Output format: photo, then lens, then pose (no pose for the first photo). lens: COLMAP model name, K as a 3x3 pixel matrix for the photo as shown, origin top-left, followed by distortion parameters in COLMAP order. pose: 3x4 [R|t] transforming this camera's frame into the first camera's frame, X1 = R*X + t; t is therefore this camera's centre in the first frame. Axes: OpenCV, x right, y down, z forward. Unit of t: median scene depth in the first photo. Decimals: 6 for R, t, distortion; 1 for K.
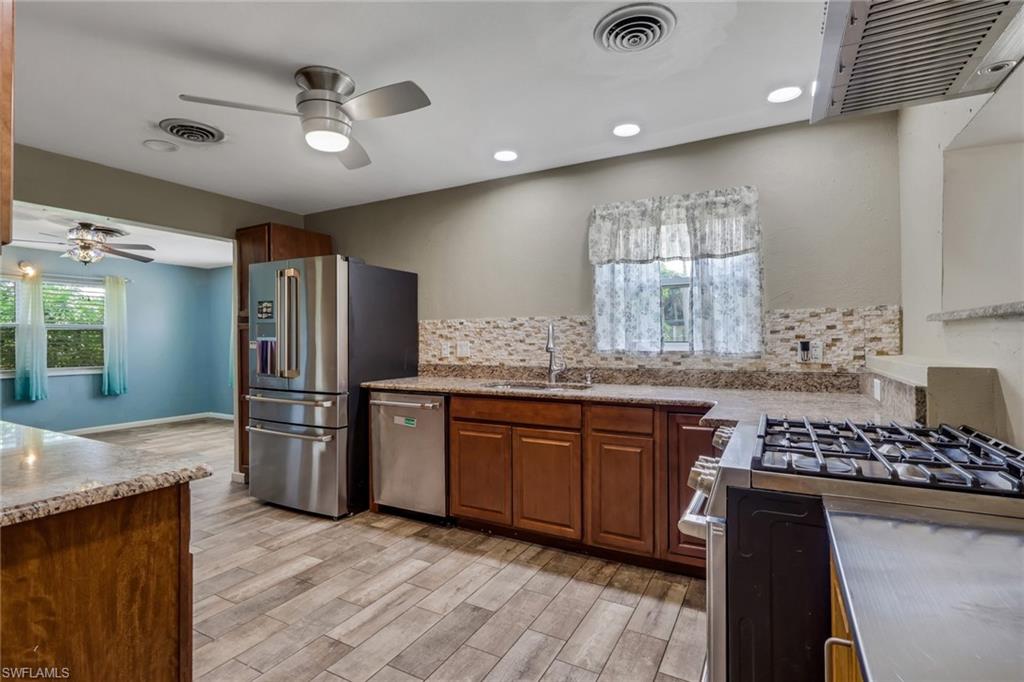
lens RADIAL K [[494.6, 0, 506.0], [0, 494.6, 339.9], [0, 0, 1]] dist [-0.002138, 0.000590]
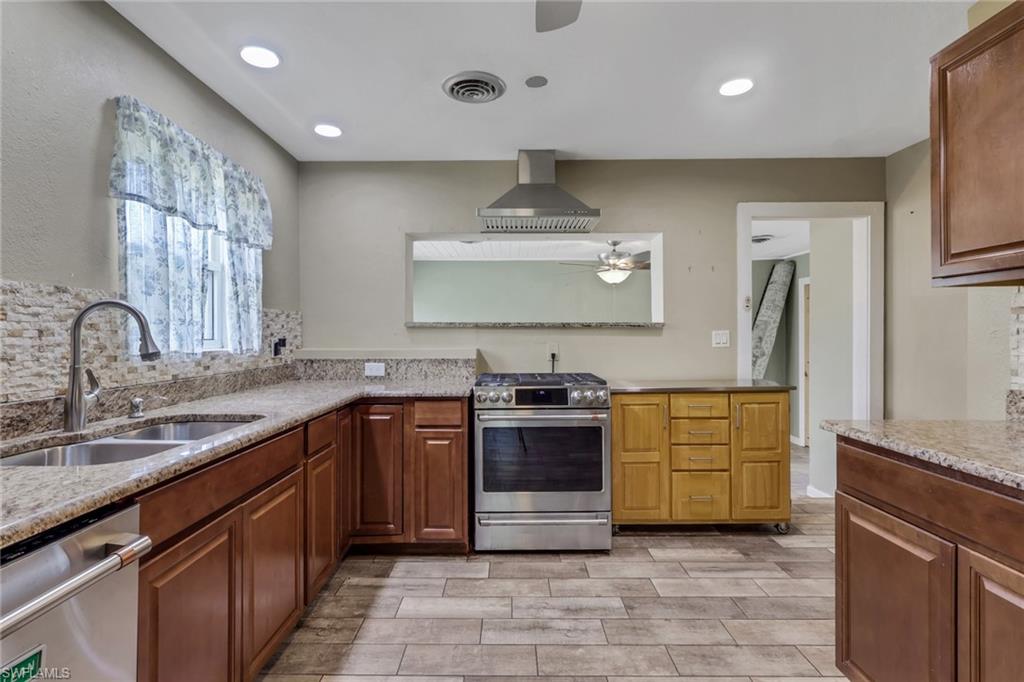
lens RADIAL K [[494.6, 0, 504.8], [0, 494.6, 338.1], [0, 0, 1]] dist [-0.002138, 0.000590]
pose [[-0.473678, 0.002302, 0.880695, -0.652558], [0.003346, 0.999994, -0.000814, 0.004424], [-0.880692, 0.002561, -0.473683, 1.136172]]
